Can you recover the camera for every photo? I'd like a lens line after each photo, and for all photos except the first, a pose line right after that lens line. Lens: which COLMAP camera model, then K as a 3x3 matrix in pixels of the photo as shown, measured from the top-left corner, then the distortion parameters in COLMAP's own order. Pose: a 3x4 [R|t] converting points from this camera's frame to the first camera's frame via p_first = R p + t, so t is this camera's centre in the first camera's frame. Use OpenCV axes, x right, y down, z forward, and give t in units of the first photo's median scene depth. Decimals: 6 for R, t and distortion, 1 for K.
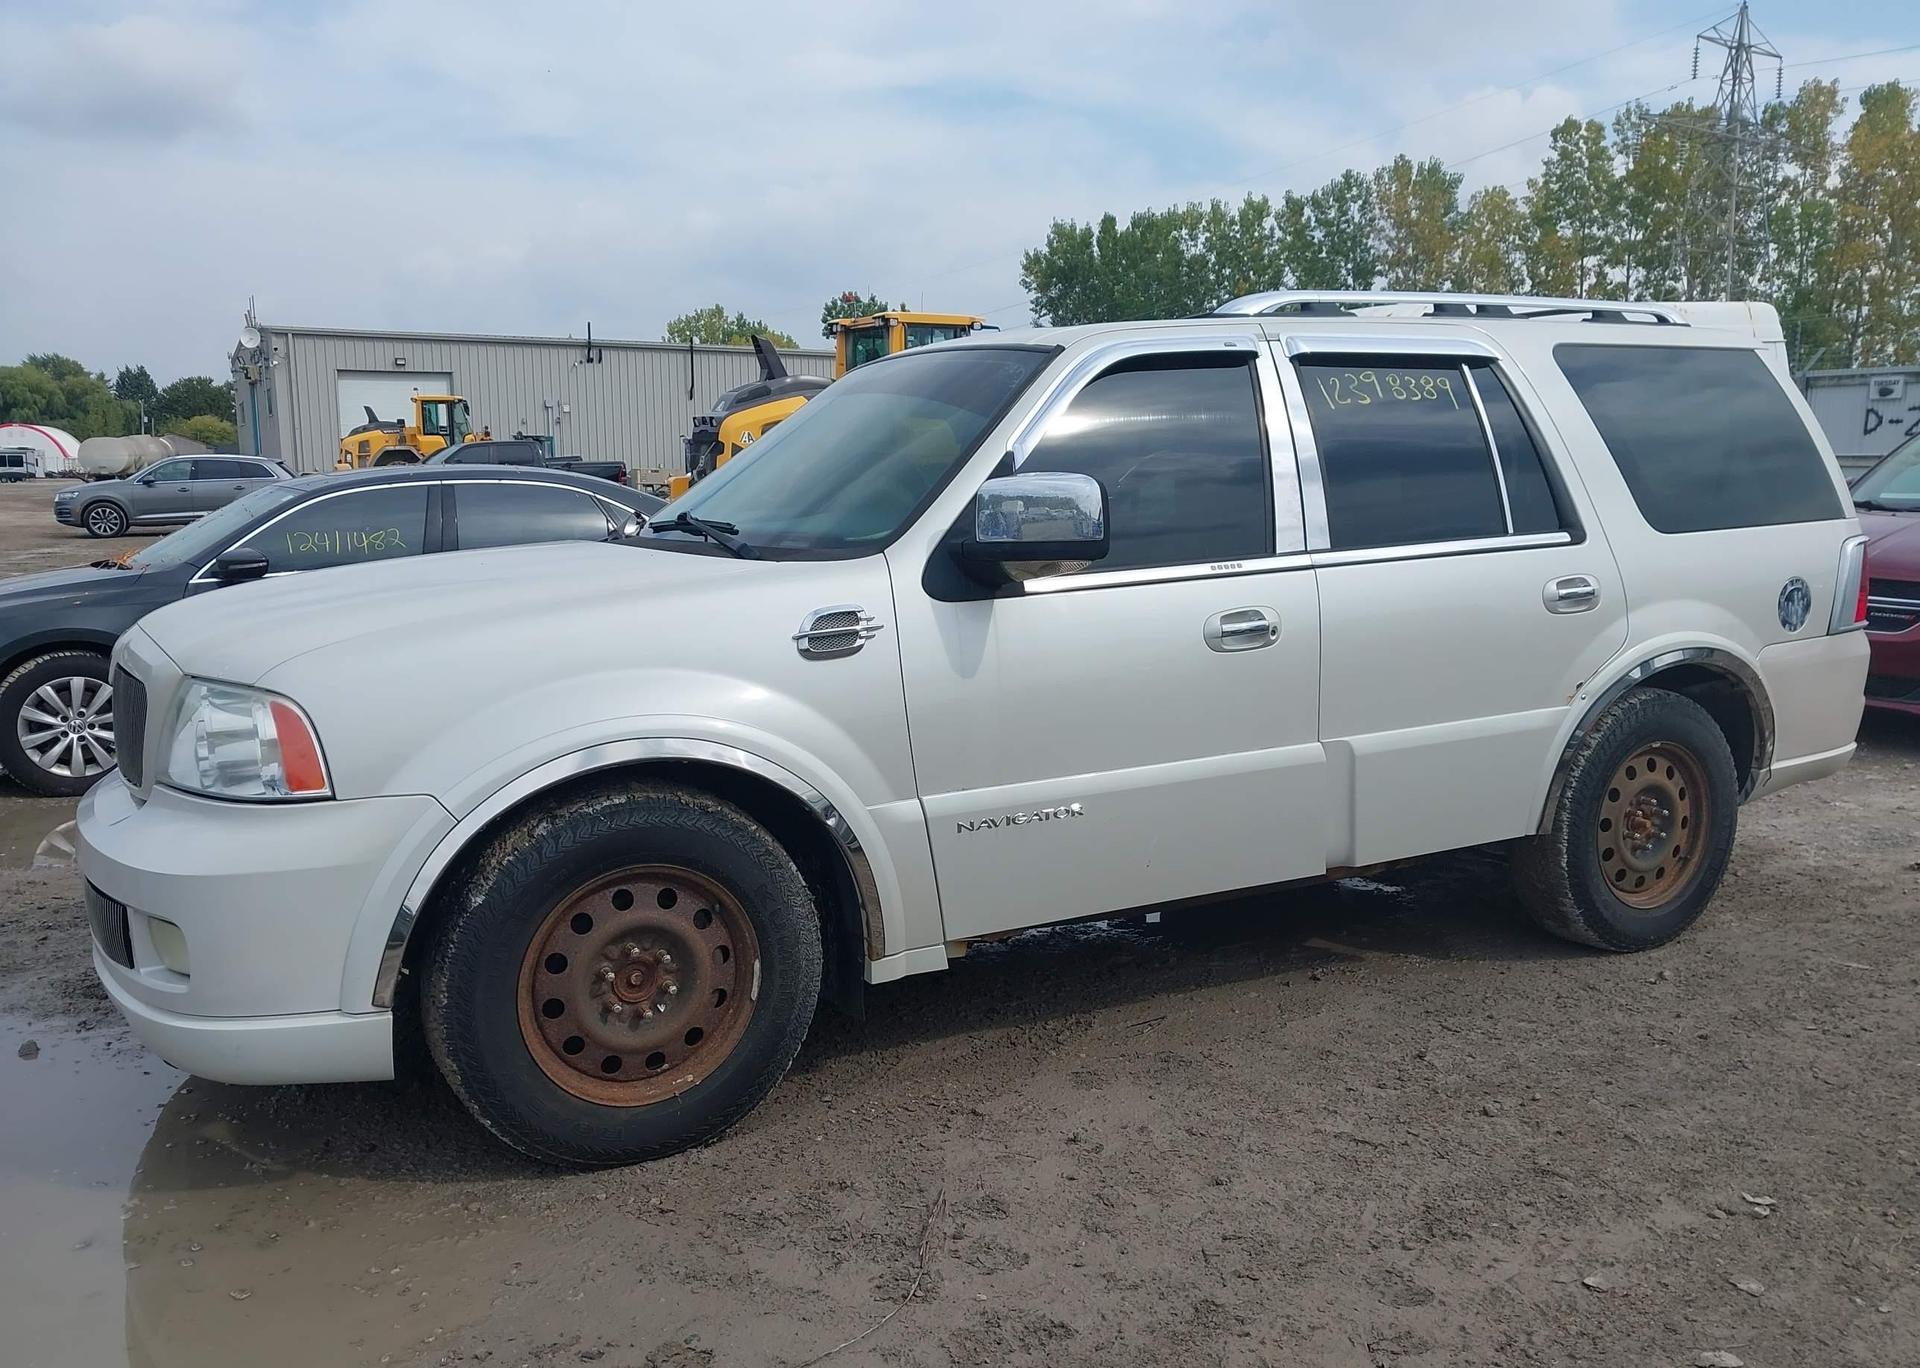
lens RADIAL K [[1541.5, 0, 966.9], [0, 1541.5, 679.0], [0, 0, 1]] dist [0.017210, -0.021291]
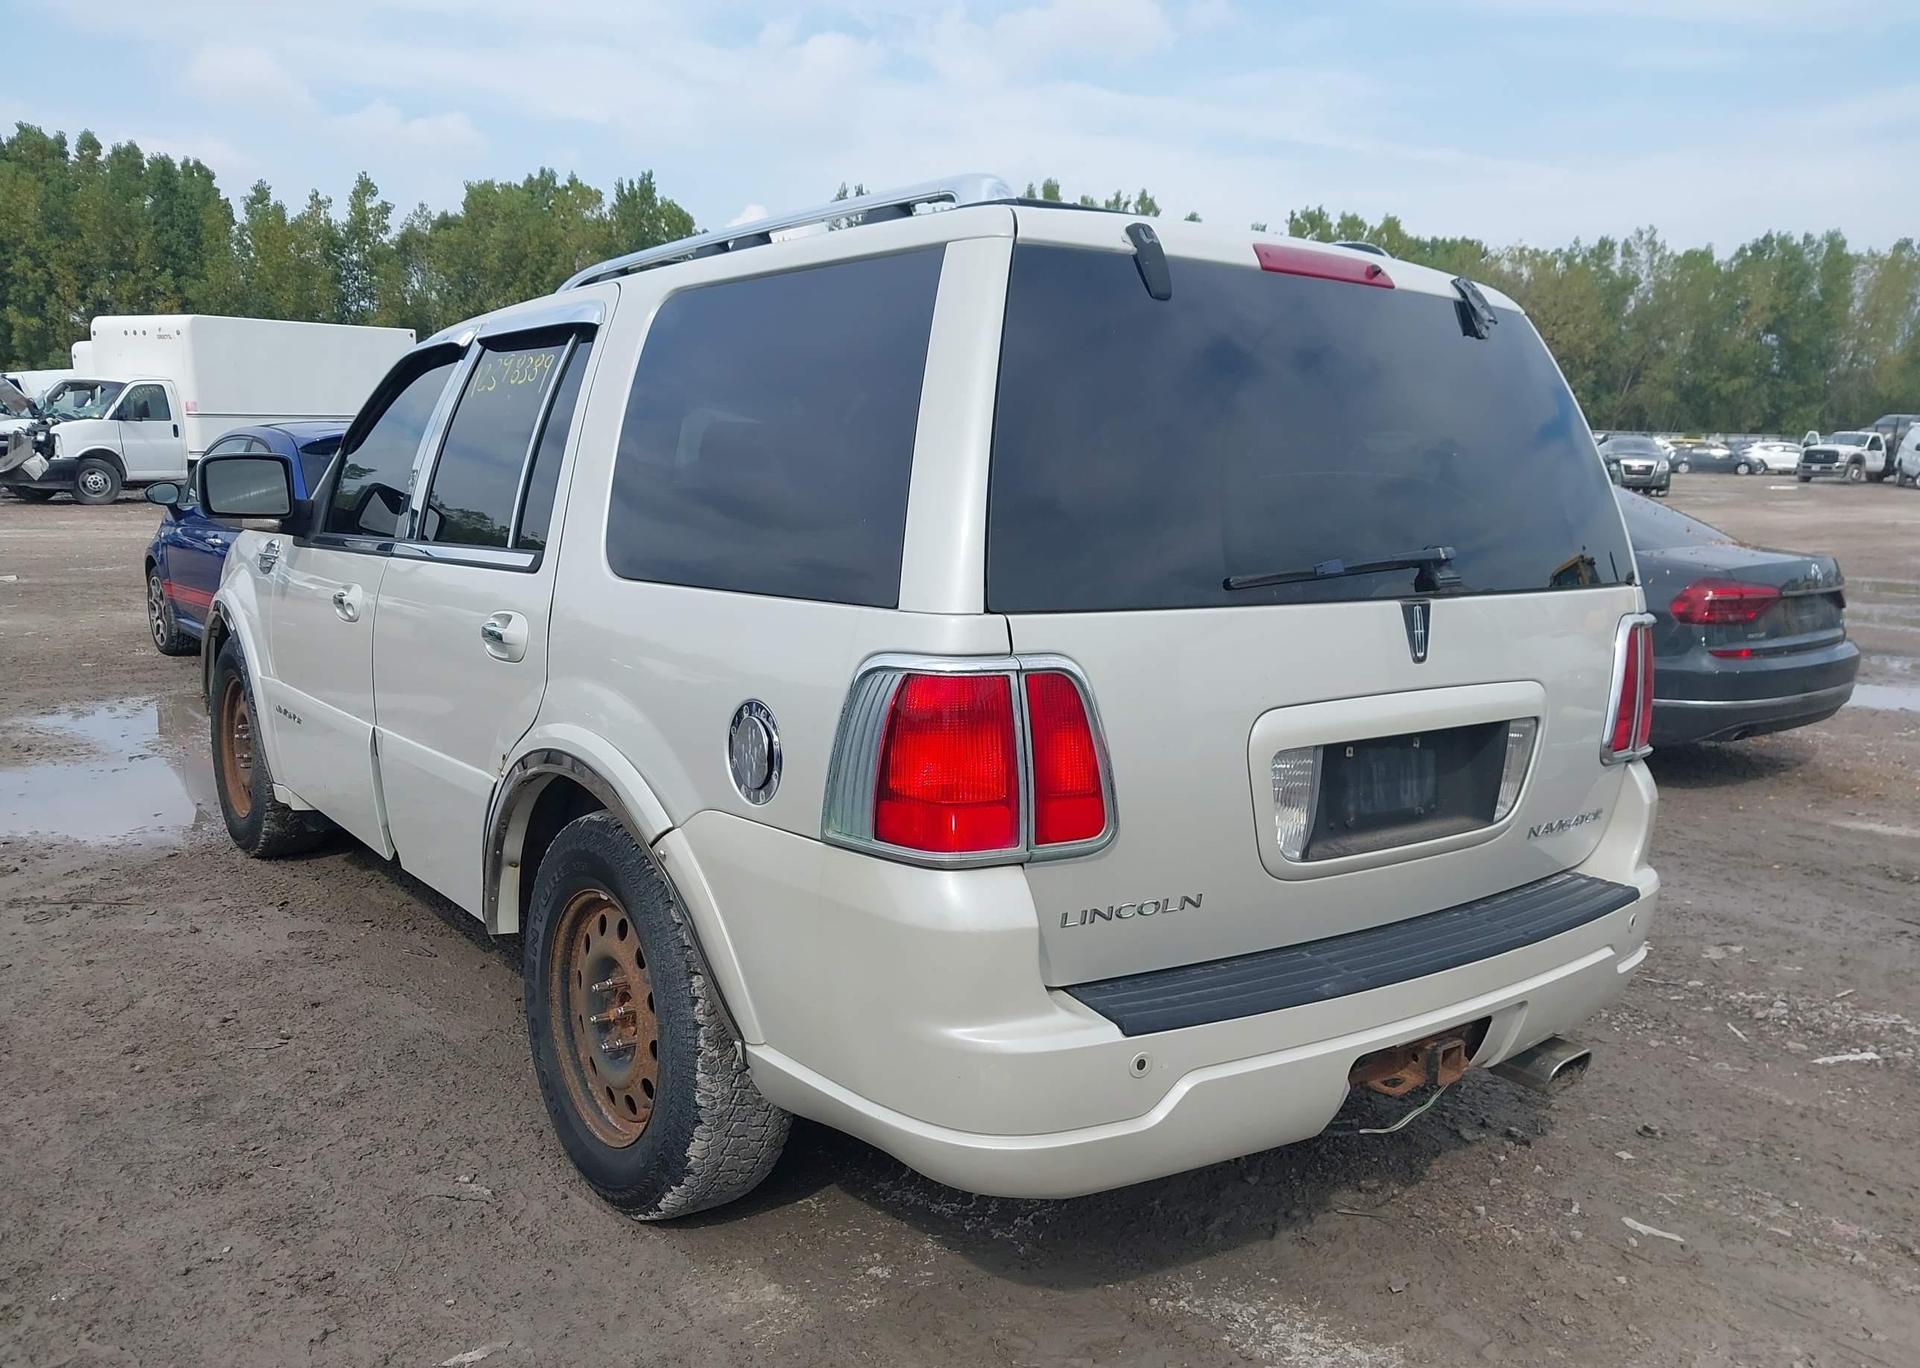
lens RADIAL K [[1541.5, 0, 967.3], [0, 1541.5, 695.9], [0, 0, 1]] dist [0.017210, -0.021291]
pose [[0.155241, 0.168383, -0.973421, 1.257836], [-0.152582, 0.977629, 0.144777, -0.182904], [0.976022, 0.126051, 0.177460, 1.176164]]
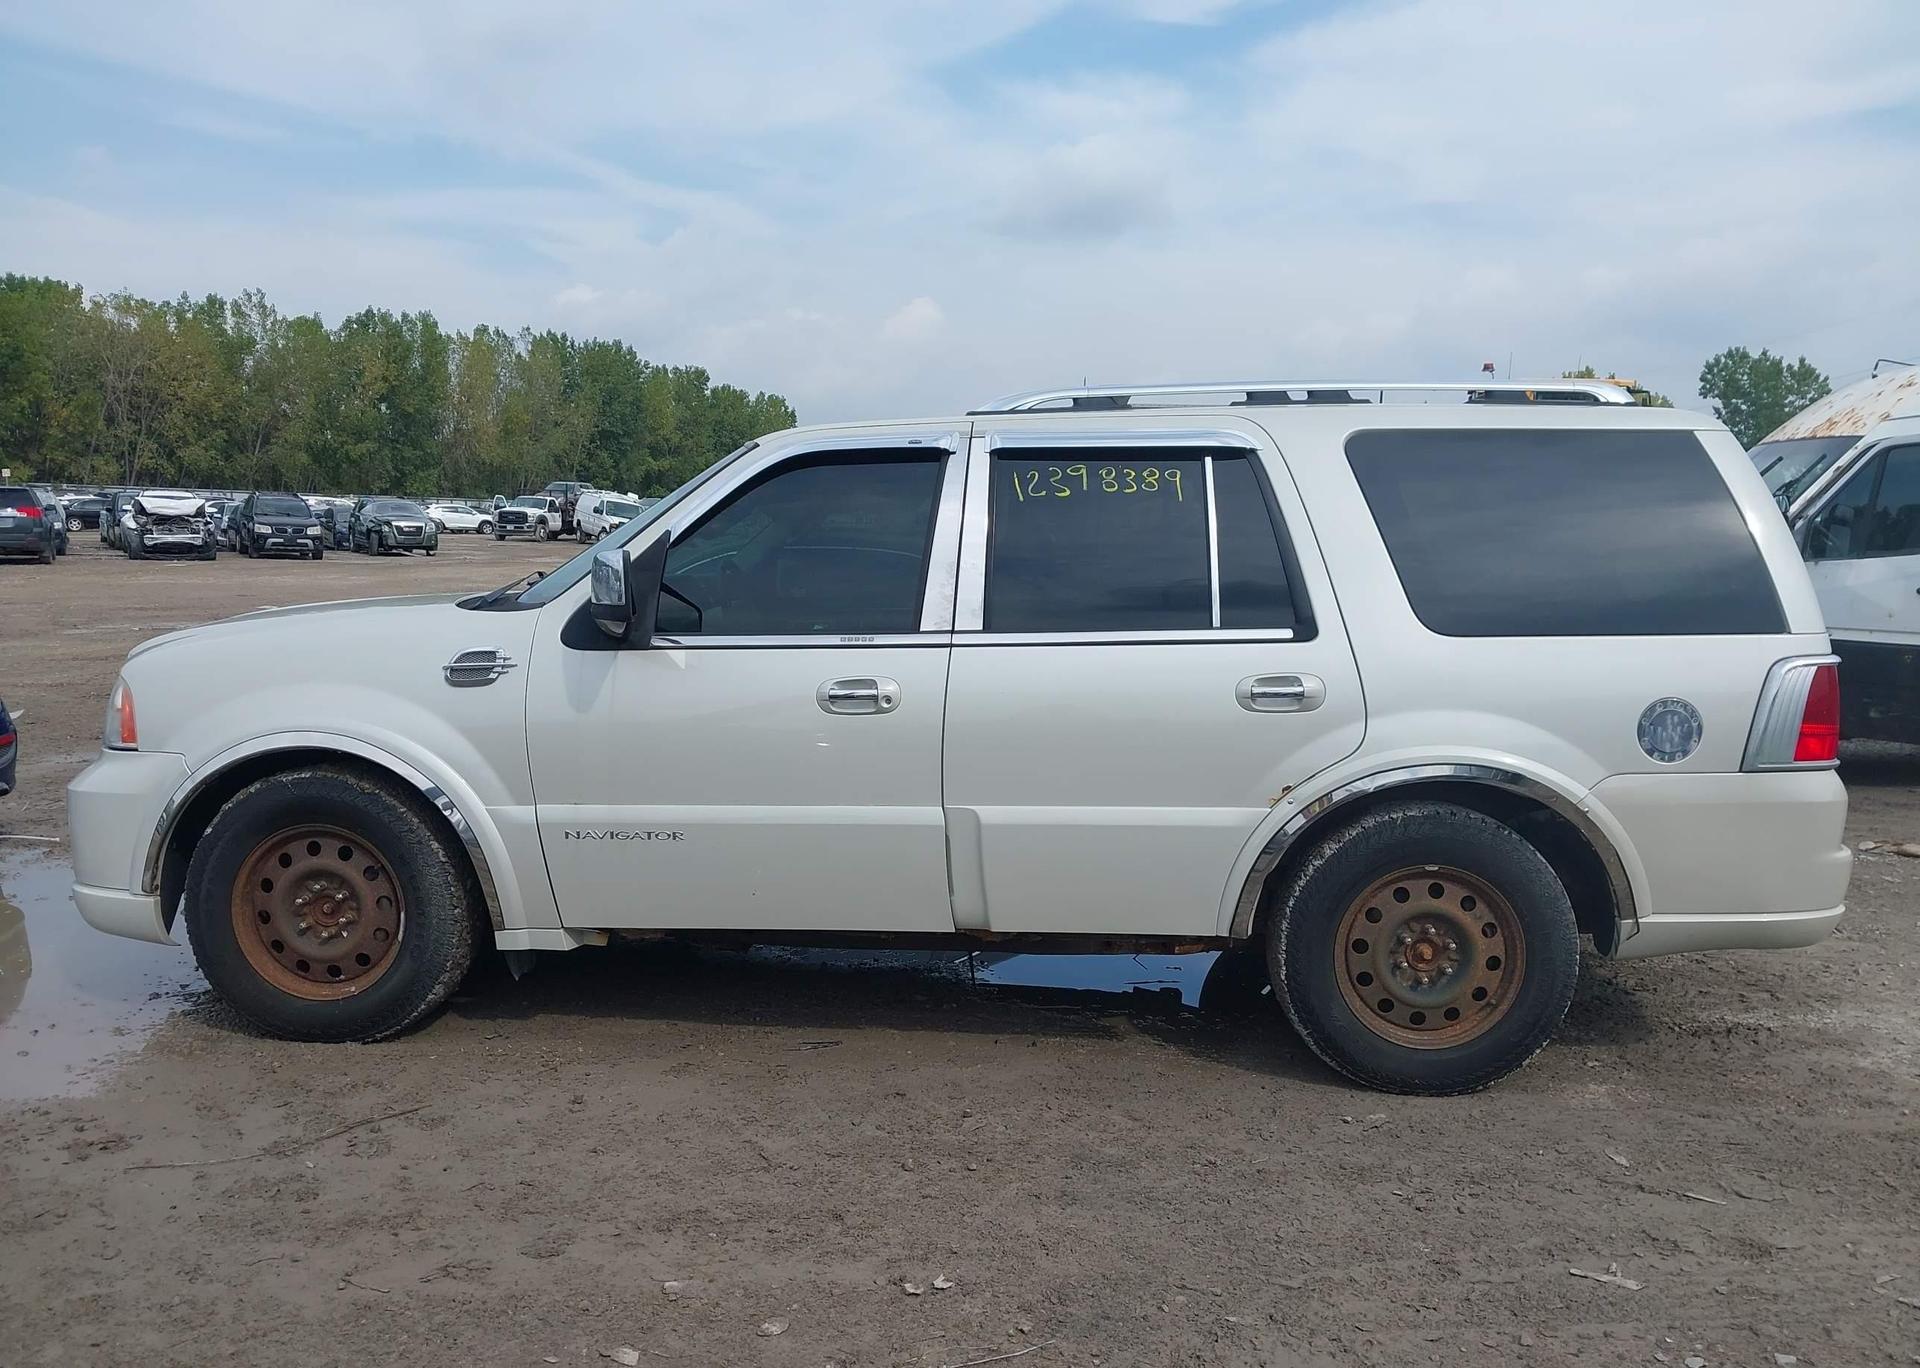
lens RADIAL K [[1541.5, 0, 970.3], [0, 1541.5, 673.4], [0, 0, 1]] dist [0.017210, -0.021291]
pose [[0.849913, 0.070469, -0.522190, 0.783426], [-0.093449, 0.995466, -0.017760, -0.034556], [0.518571, 0.063893, 0.852644, 0.089848]]
